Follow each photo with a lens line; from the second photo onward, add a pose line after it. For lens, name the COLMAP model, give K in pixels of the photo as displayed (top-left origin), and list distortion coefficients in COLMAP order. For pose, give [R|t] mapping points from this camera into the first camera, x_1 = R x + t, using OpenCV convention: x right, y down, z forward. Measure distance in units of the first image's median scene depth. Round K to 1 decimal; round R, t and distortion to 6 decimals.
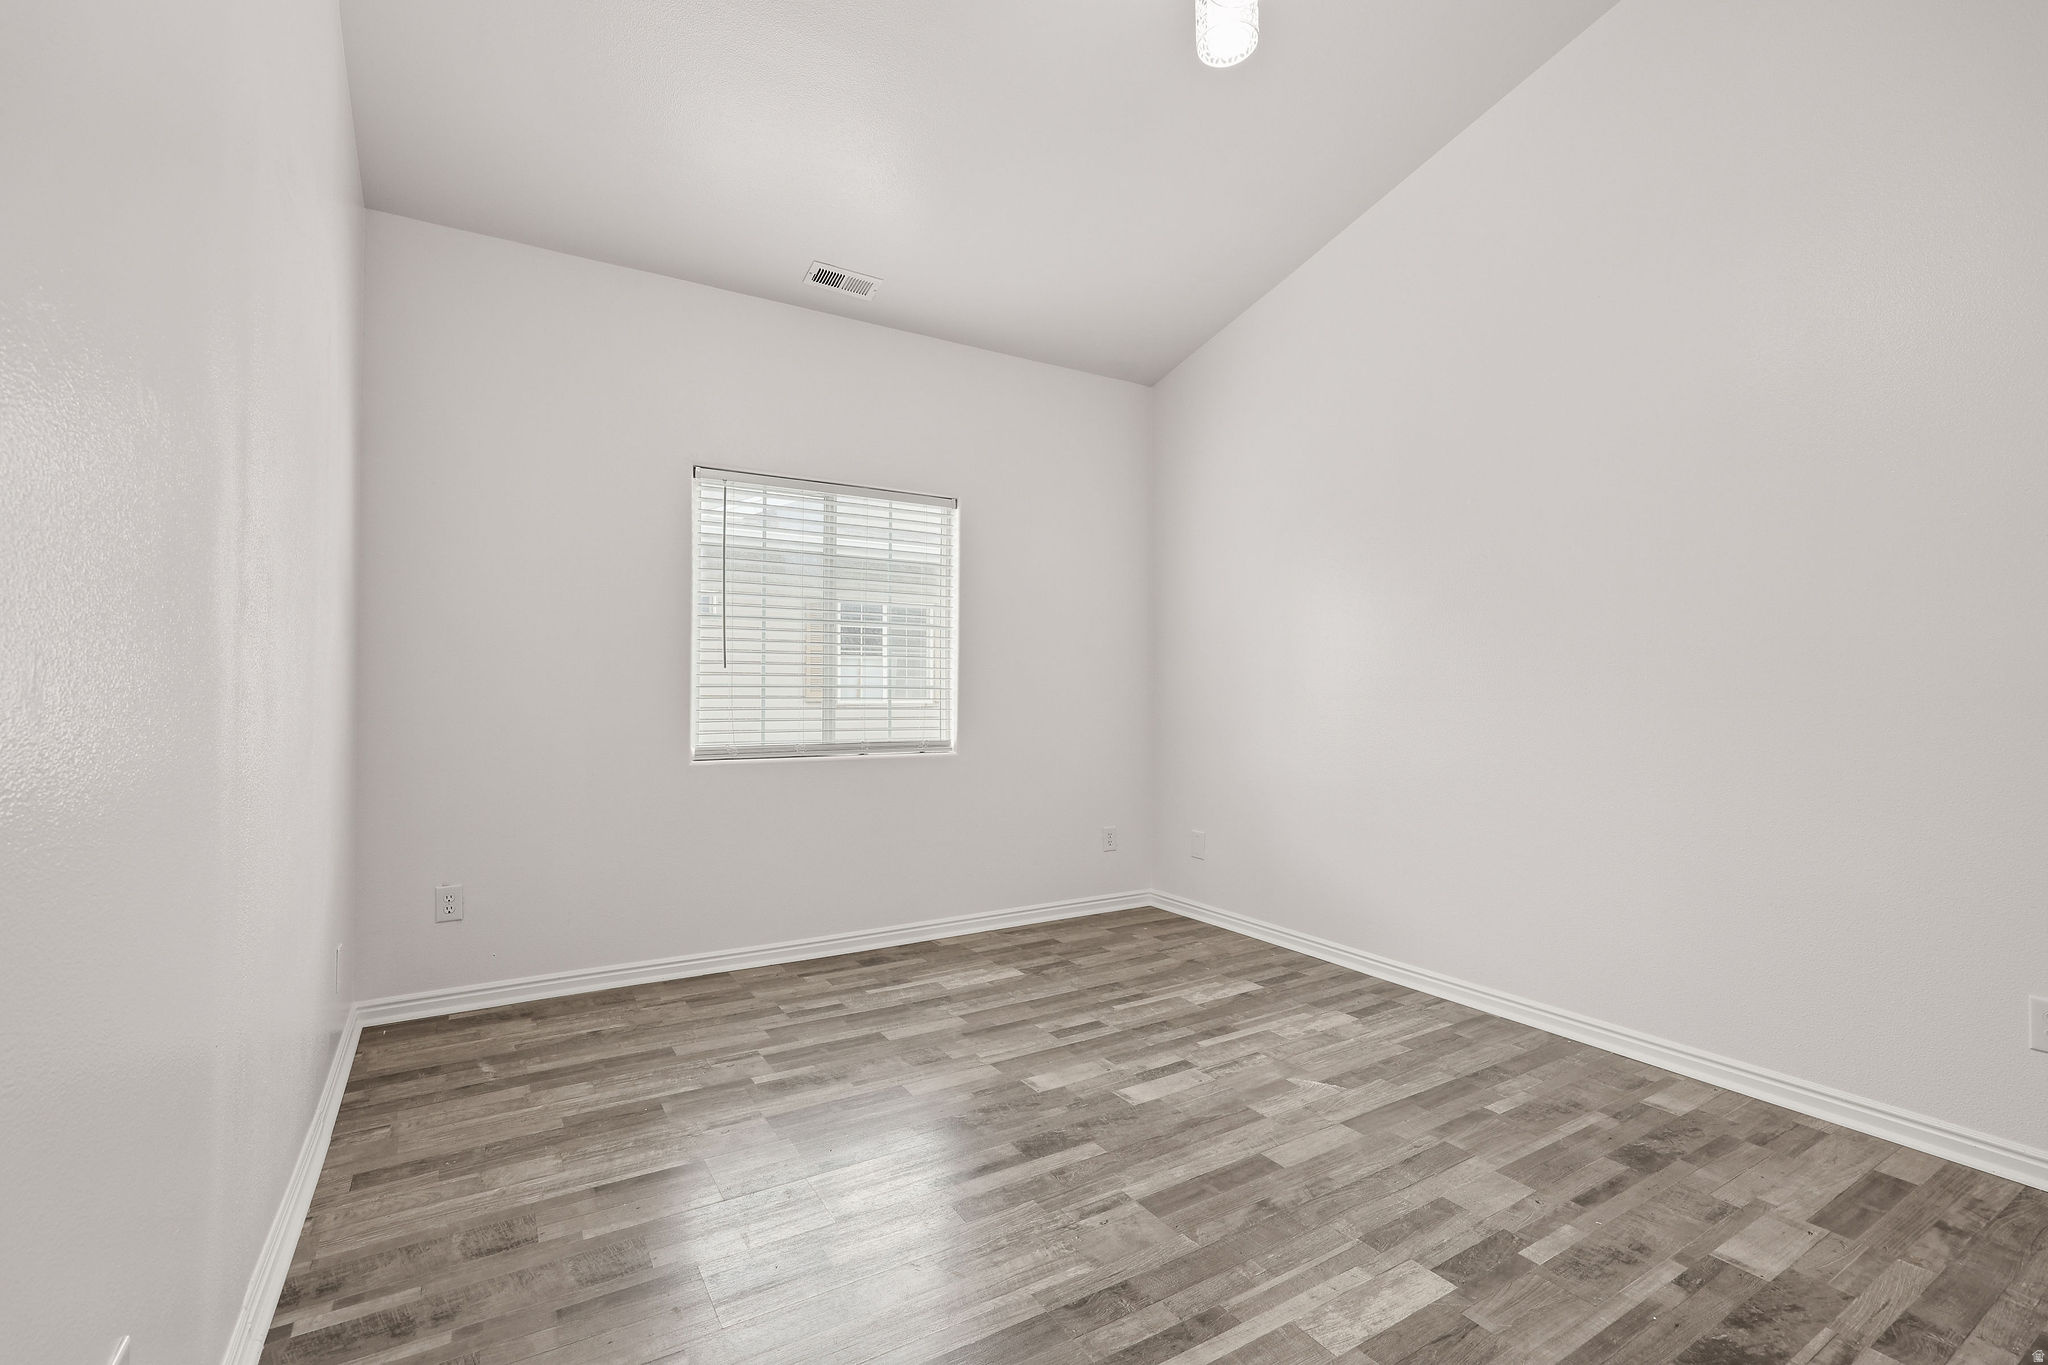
lens RADIAL K [[905.5, 0, 1024.0], [0, 905.5, 682.5], [0, 0, 1]] dist [0.004272, 0.000625]
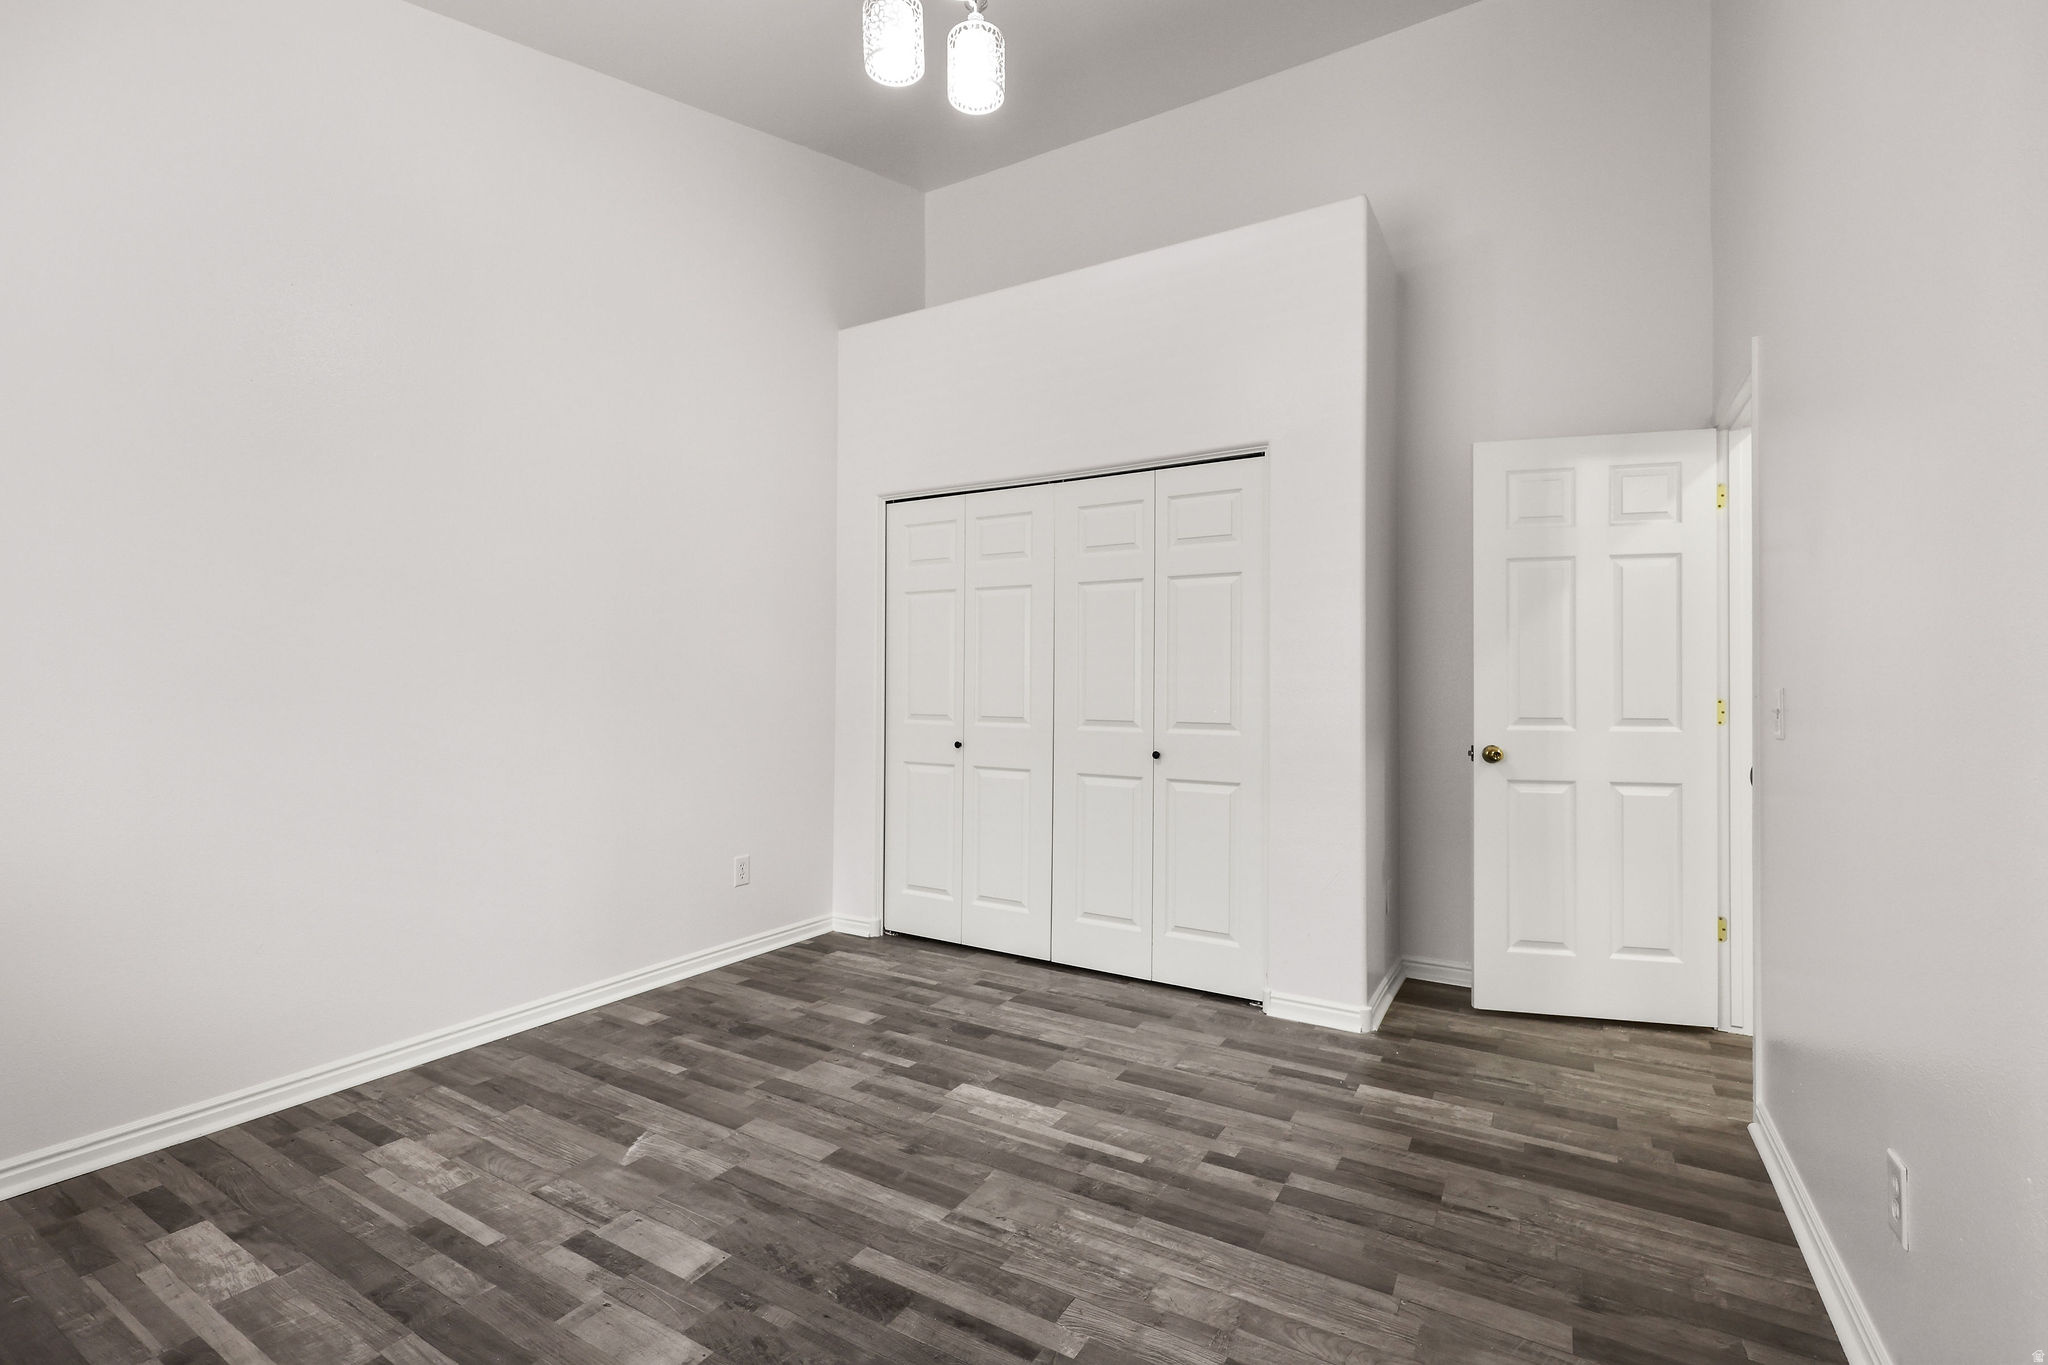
lens RADIAL K [[905.5, 0, 1024.0], [0, 905.5, 682.5], [0, 0, 1]] dist [0.004272, 0.000625]
pose [[-0.465539, 0.002292, 0.885024, -0.653974], [-0.015351, 0.999825, -0.010665, 0.008207], [-0.884894, -0.018551, -0.465422, 1.168273]]
